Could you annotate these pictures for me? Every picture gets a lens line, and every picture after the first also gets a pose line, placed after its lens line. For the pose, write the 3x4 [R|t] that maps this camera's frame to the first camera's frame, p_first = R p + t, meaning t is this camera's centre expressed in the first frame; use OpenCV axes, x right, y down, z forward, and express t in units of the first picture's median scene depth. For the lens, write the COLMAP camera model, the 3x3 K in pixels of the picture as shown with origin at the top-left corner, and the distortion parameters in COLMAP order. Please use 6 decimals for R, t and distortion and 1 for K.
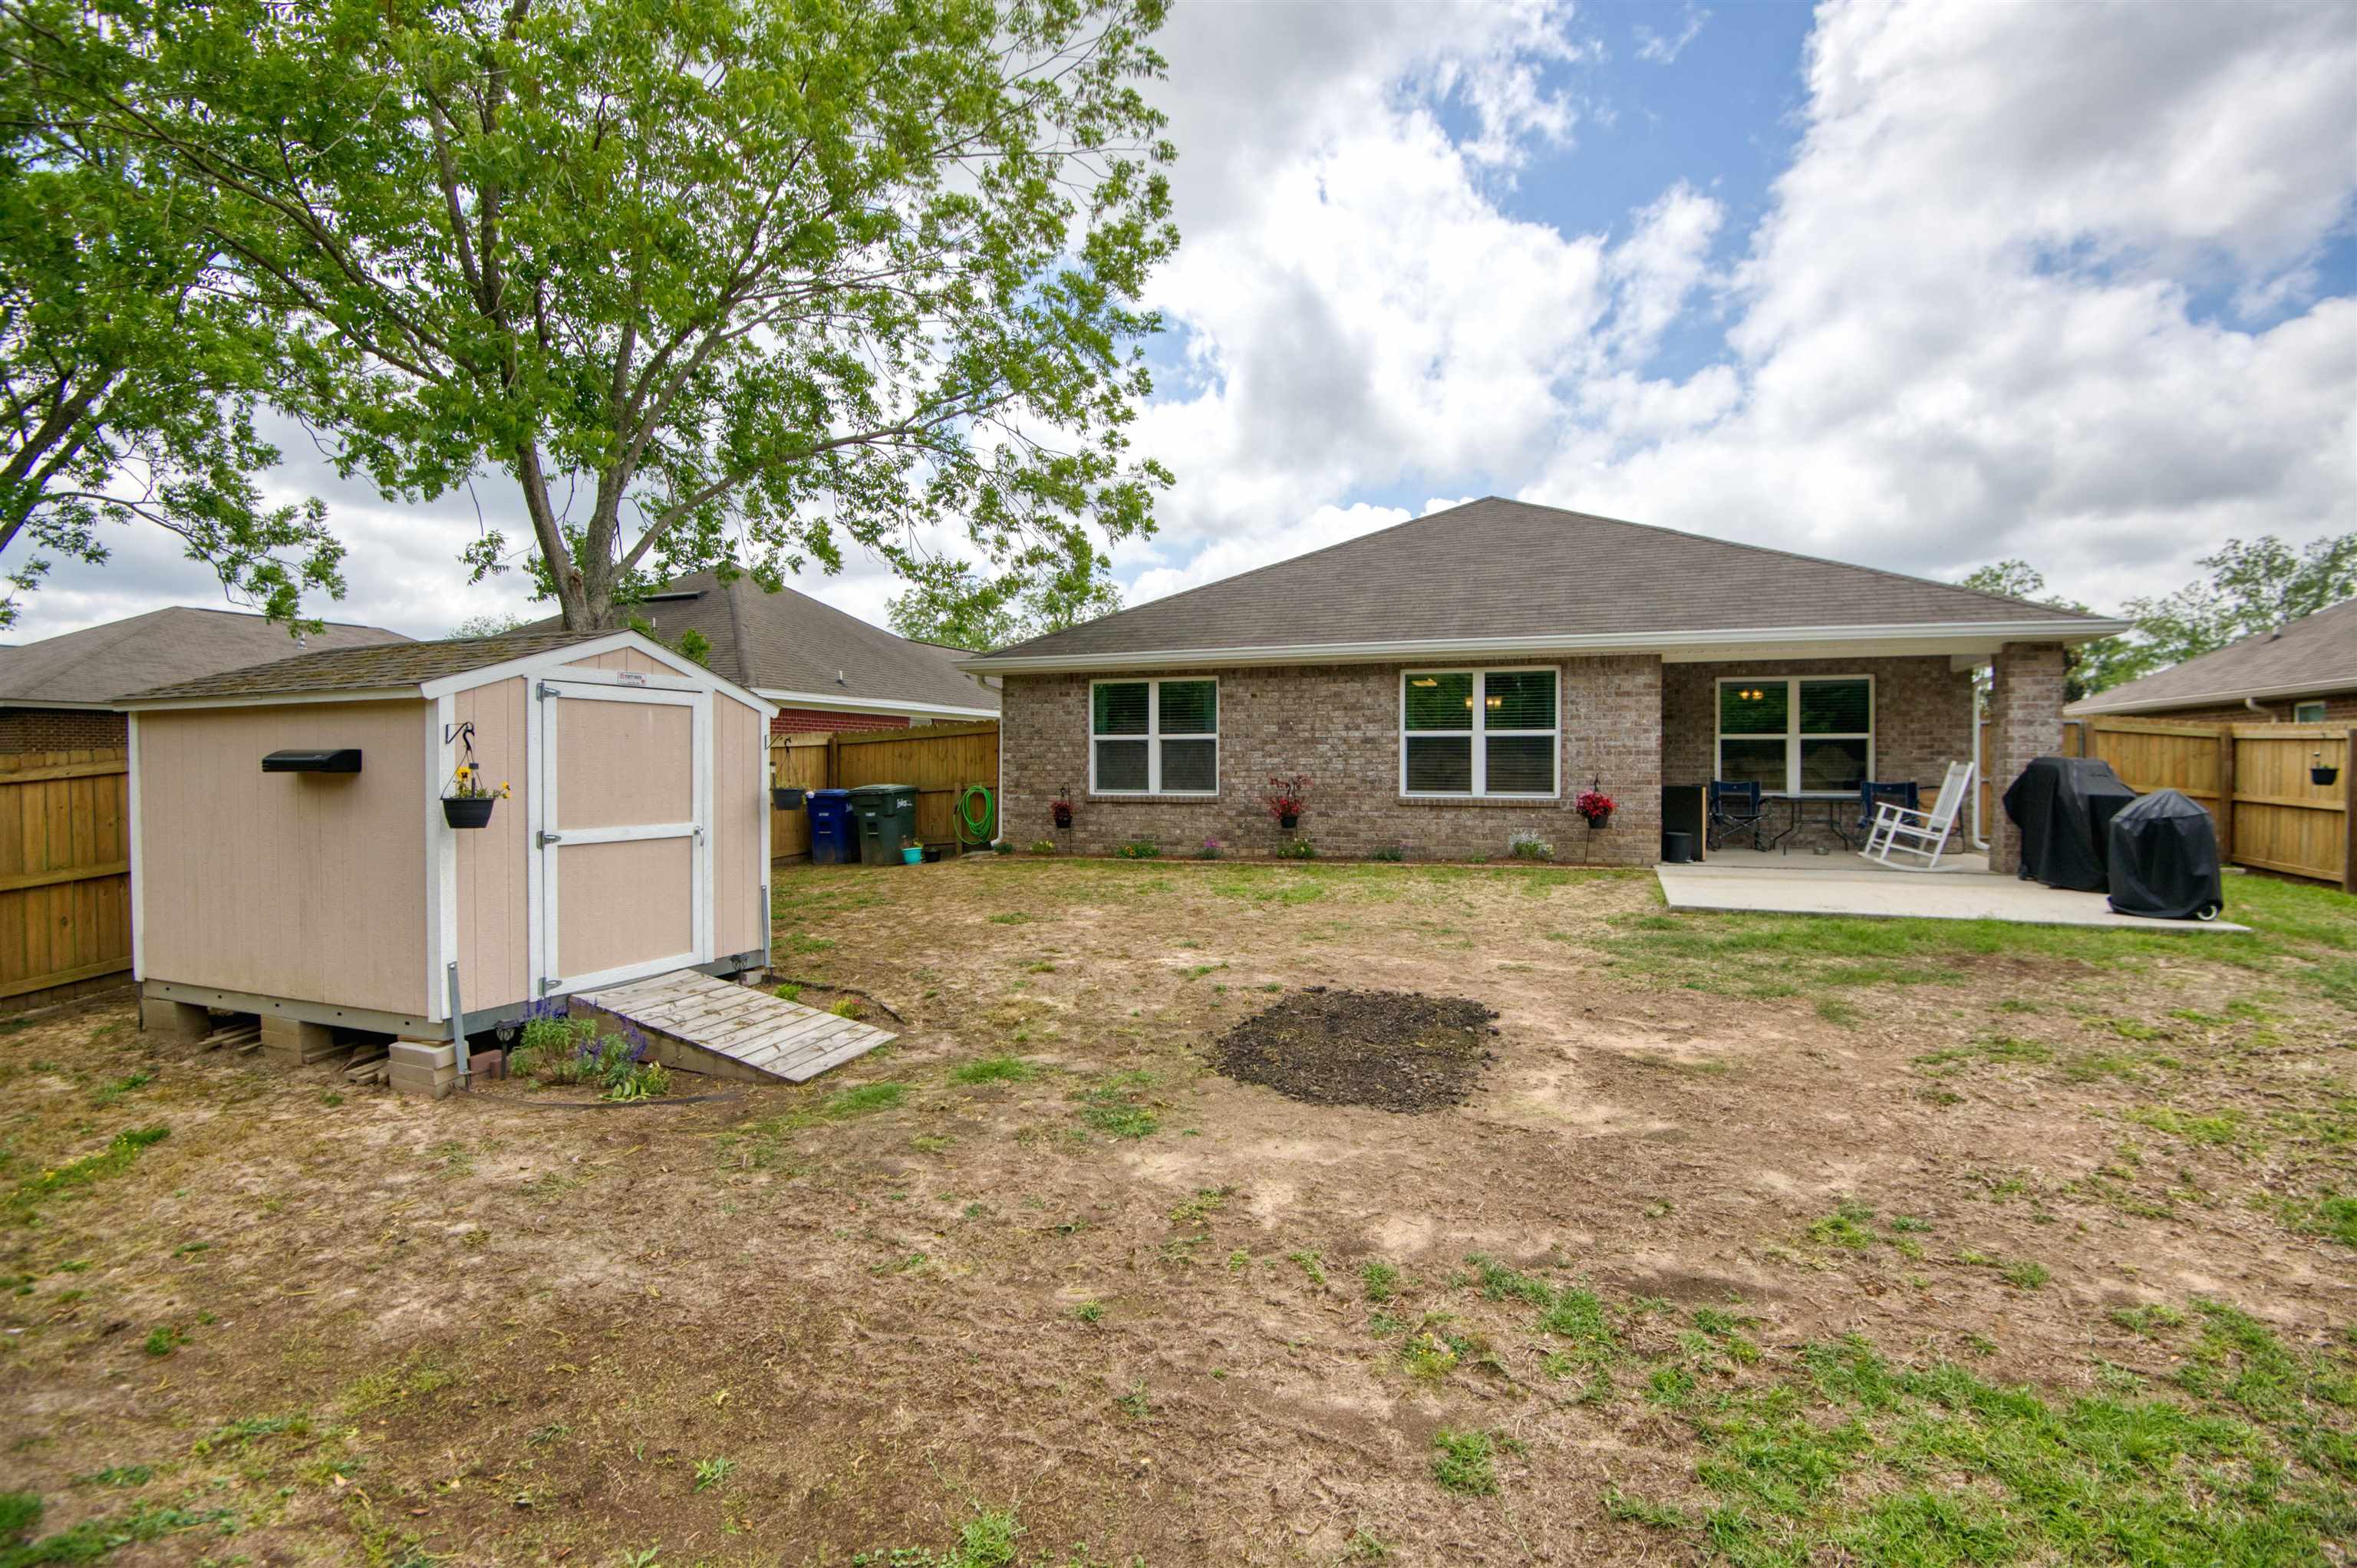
lens RADIAL K [[1076.6, 0, 1202.3], [0, 1076.6, 773.4], [0, 0, 1]] dist [-0.005946, -0.027068]
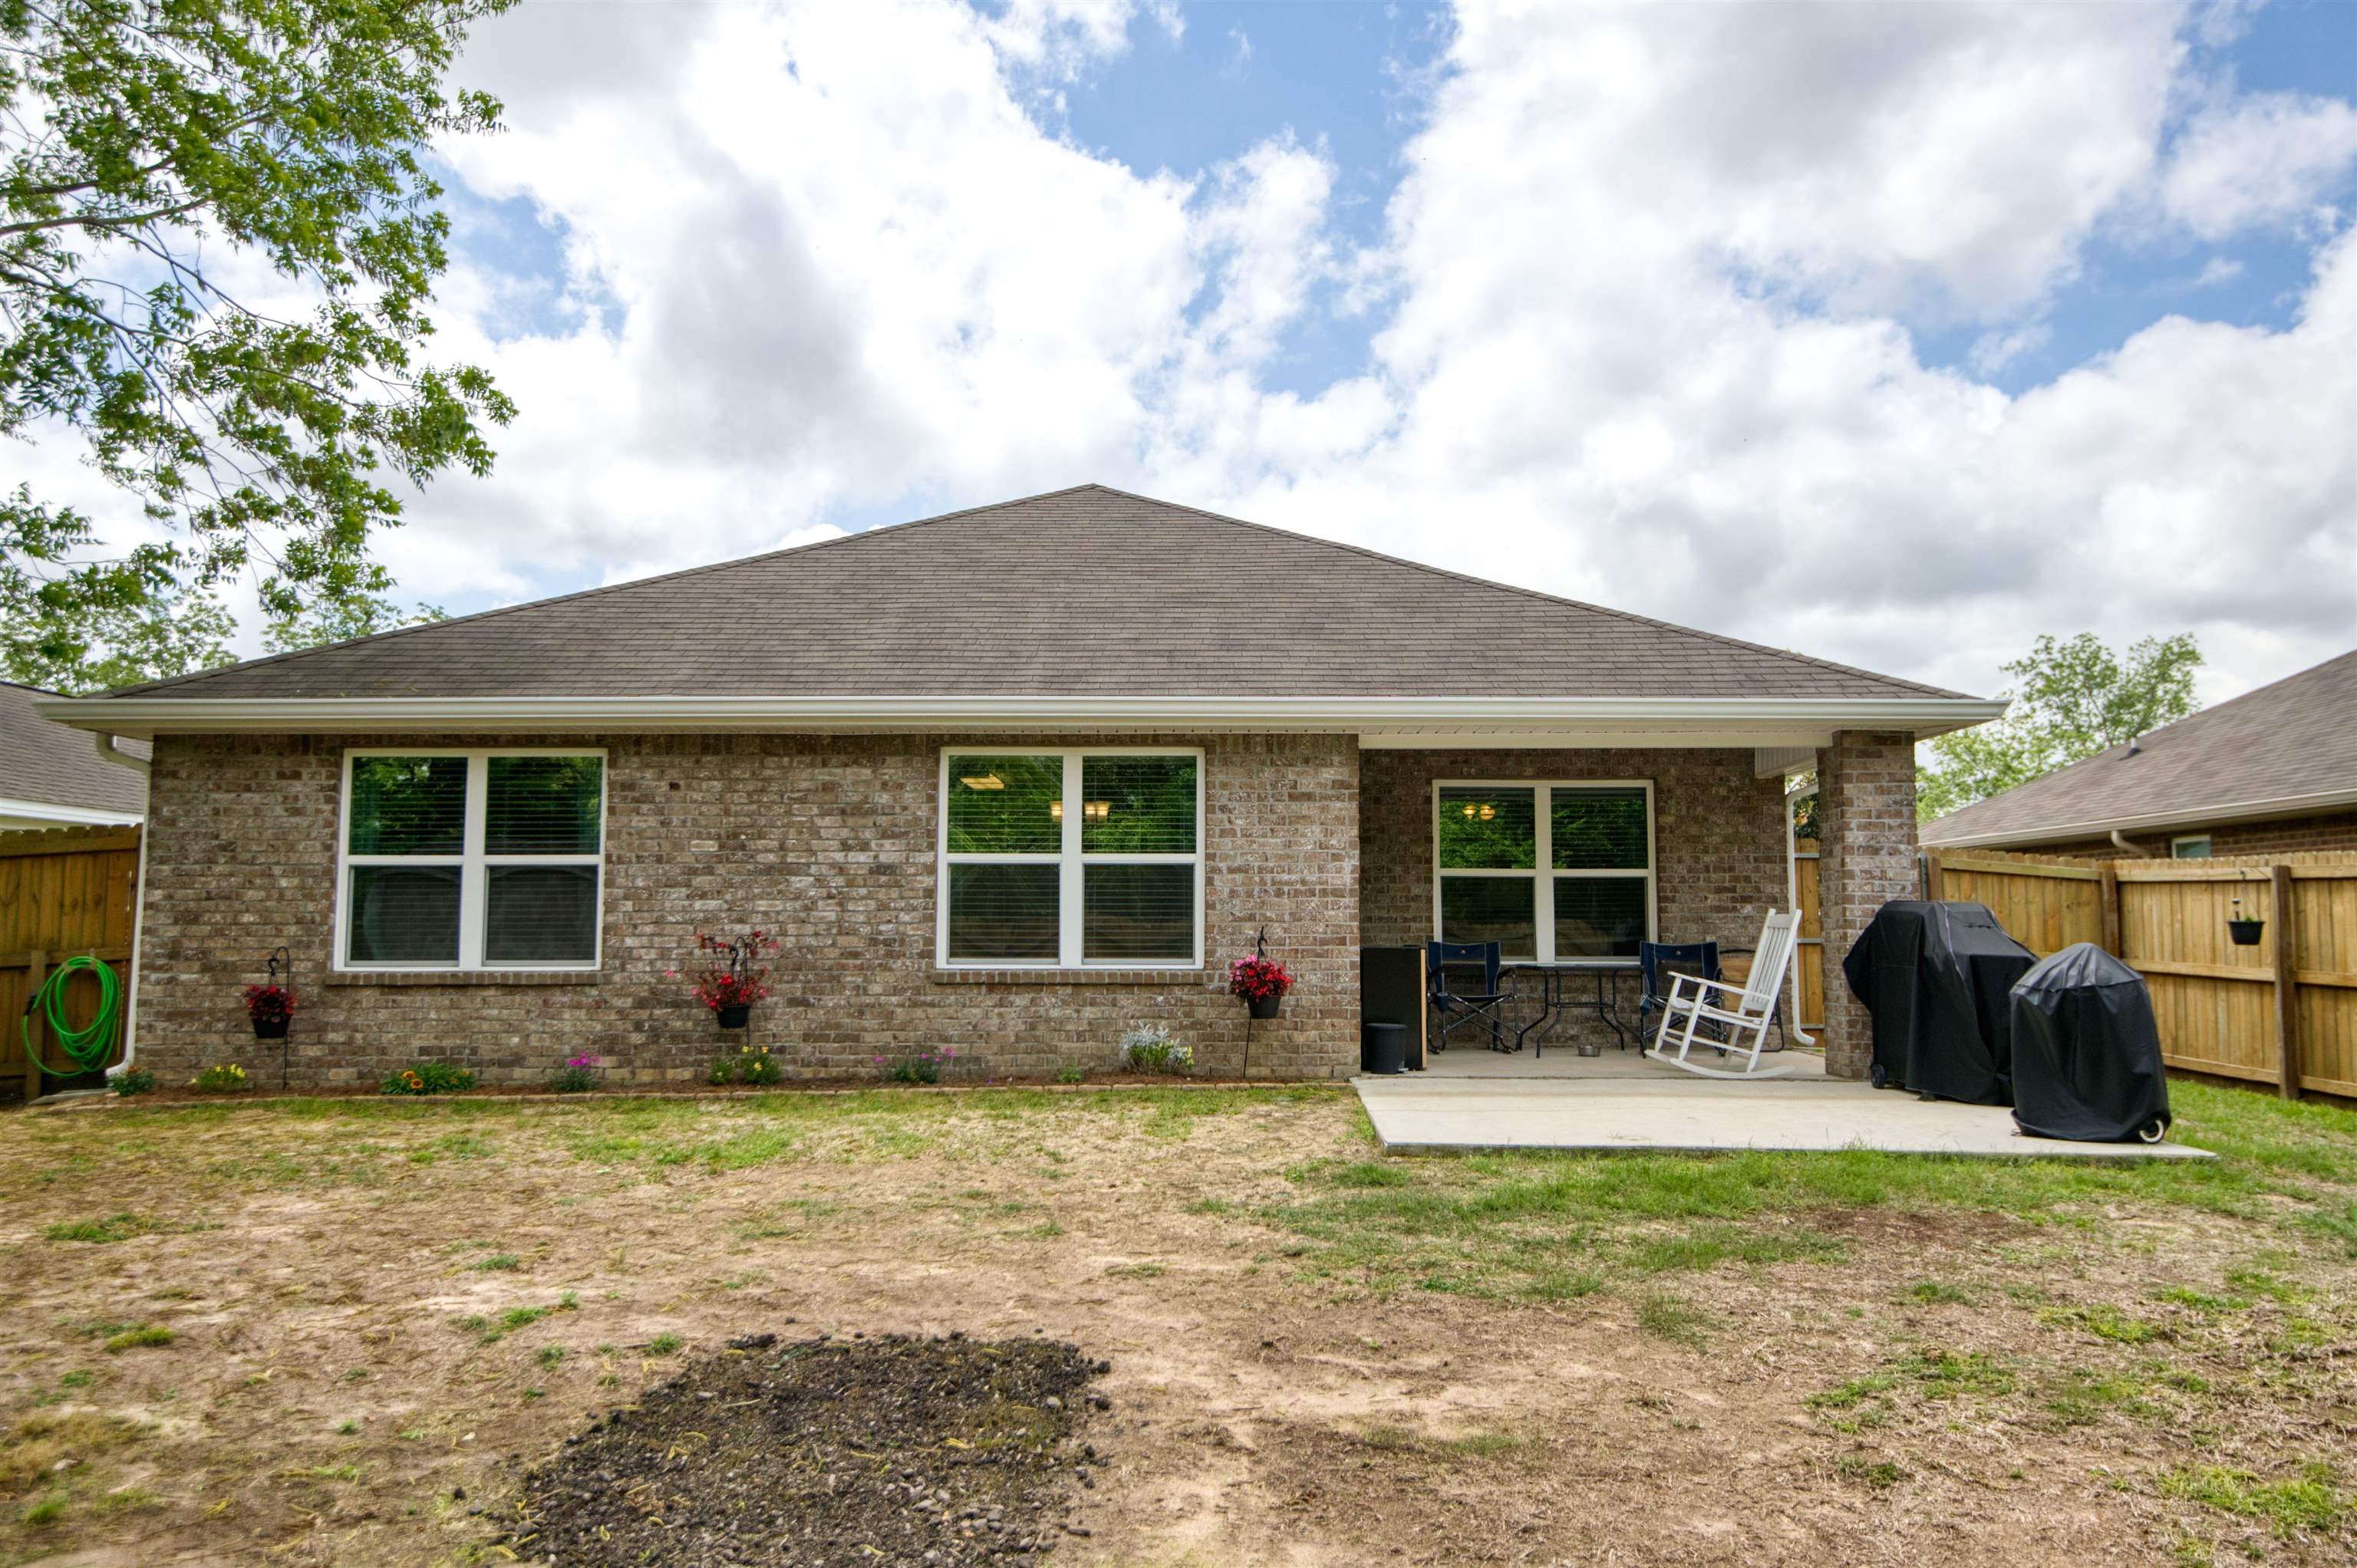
lens RADIAL K [[1722.1, 0, 1207.2], [0, 1722.1, 779.2], [0, 0, 1]] dist [0.051442, -0.053241]
pose [[0.945679, 0.029779, 0.323736, 0.020591], [0.001927, 0.995265, -0.097179, 0.011084], [-0.325098, 0.092524, 0.941143, 0.085617]]
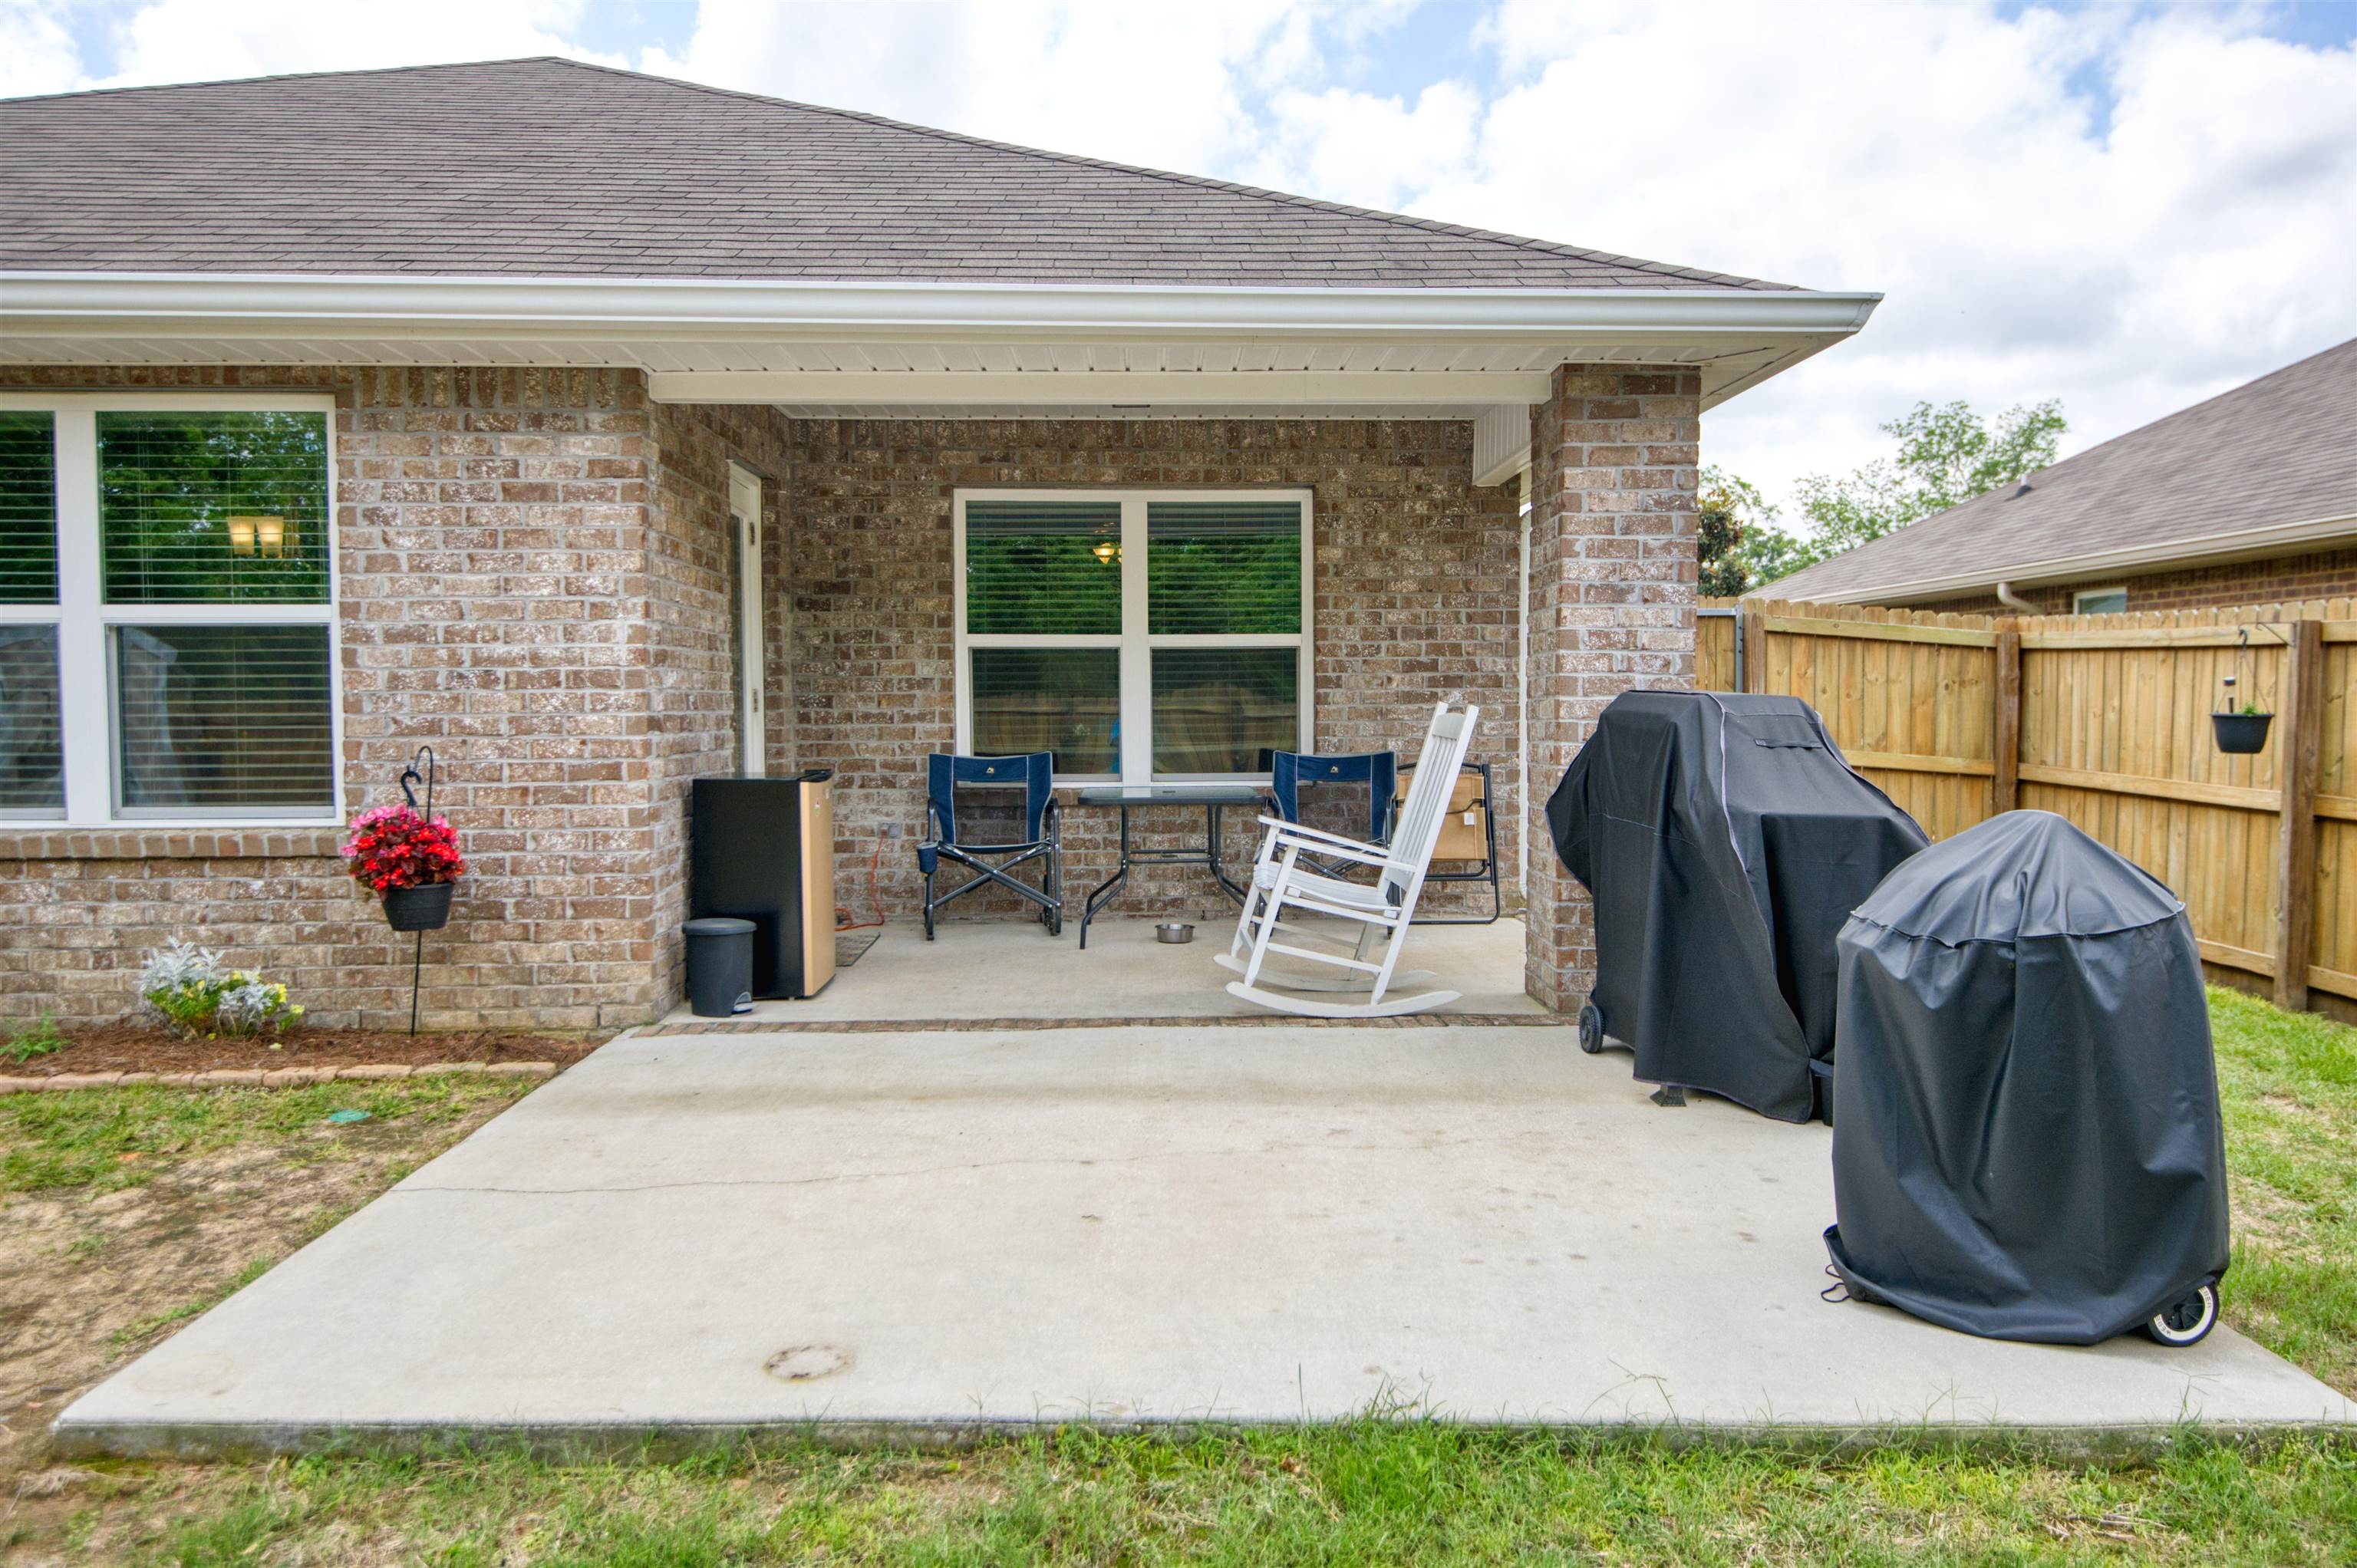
lens RADIAL K [[1645.2, 0, 1194.0], [0, 1645.2, 779.6], [0, 0, 1]] dist [0.045655, -0.049464]
pose [[0.929938, -0.021786, 0.367071, 0.373876], [0.007905, 0.999197, 0.039275, -0.007010], [-0.367632, -0.033622, 0.929363, 0.451221]]
